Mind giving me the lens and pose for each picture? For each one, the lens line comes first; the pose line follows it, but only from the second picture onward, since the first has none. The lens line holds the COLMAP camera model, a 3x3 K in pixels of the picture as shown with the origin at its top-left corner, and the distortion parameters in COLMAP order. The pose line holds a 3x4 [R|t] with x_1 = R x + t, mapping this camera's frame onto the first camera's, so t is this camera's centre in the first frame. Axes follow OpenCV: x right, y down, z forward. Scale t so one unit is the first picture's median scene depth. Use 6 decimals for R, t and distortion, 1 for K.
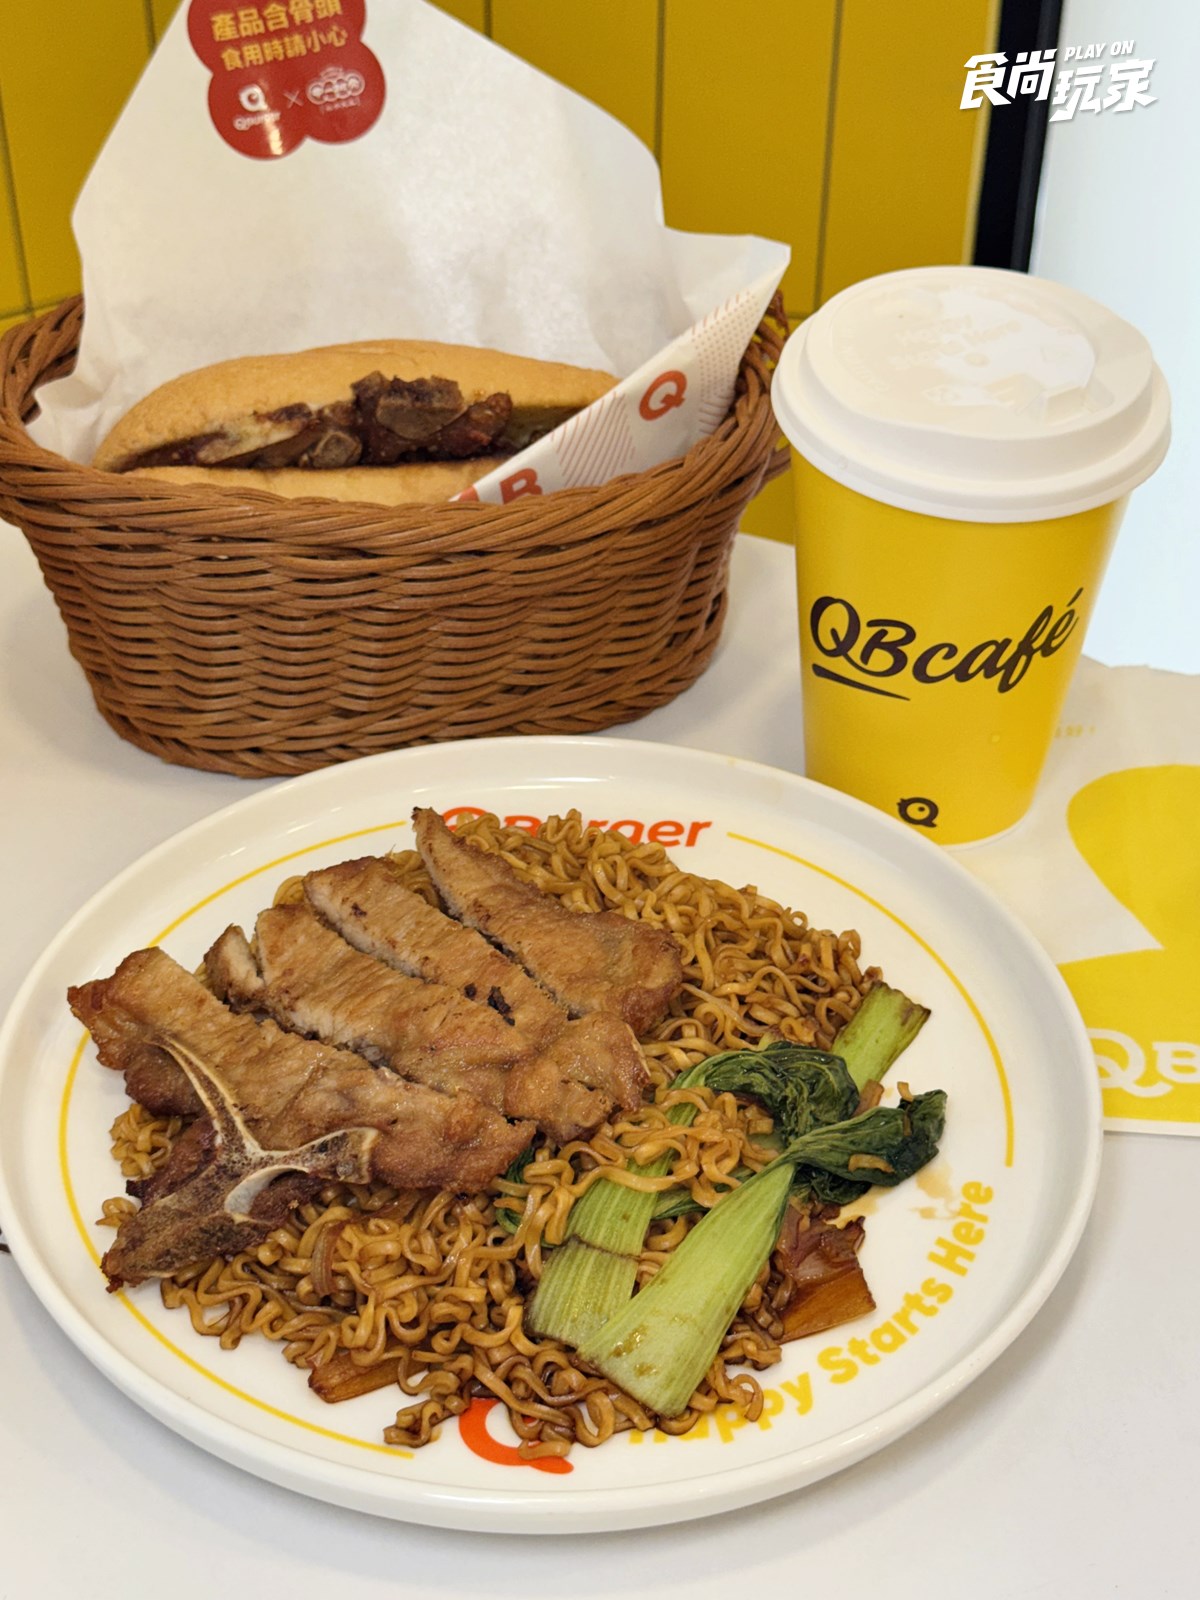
lens RADIAL K [[2371.3, 0, 608.8], [0, 2371.3, 780.5], [0, 0, 1]] dist [0.127114, -0.106418]
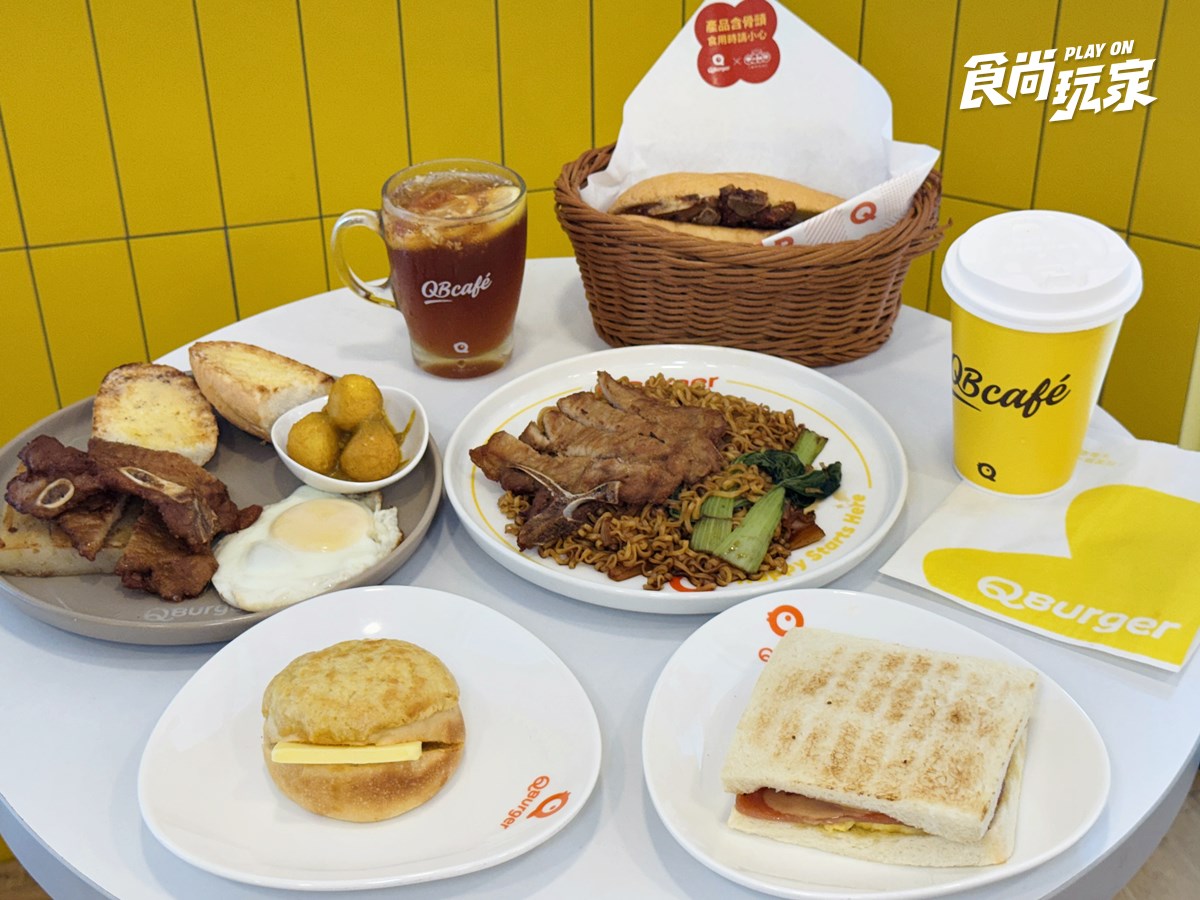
lens RADIAL K [[1778.5, 0, 596.7], [0, 1778.5, 478.1], [0, 0, 1]] dist [0.127114, -0.106418]
pose [[0.993782, -0.081010, 0.076382, -0.252710], [0.084321, 0.995588, -0.041156, 0.210241], [-0.072711, 0.047341, 0.996229, -0.804668]]
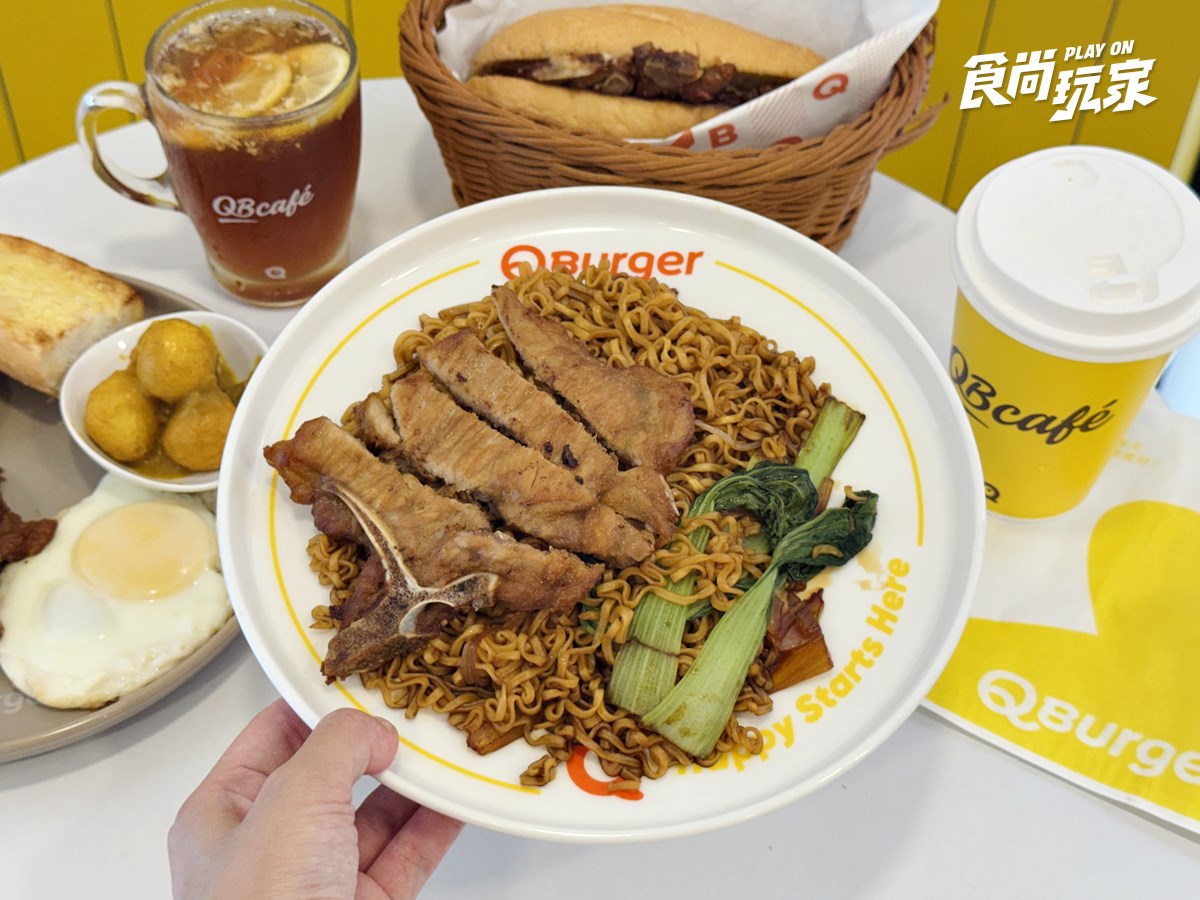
lens RADIAL K [[1778.5, 0, 596.7], [0, 1778.5, 478.1], [0, 0, 1]] dist [0.127114, -0.106418]
pose [[0.998899, -0.043025, 0.018680, -0.052277], [0.032434, 0.921274, 0.387558, -0.321398], [-0.033885, -0.386526, 0.921656, 0.007937]]
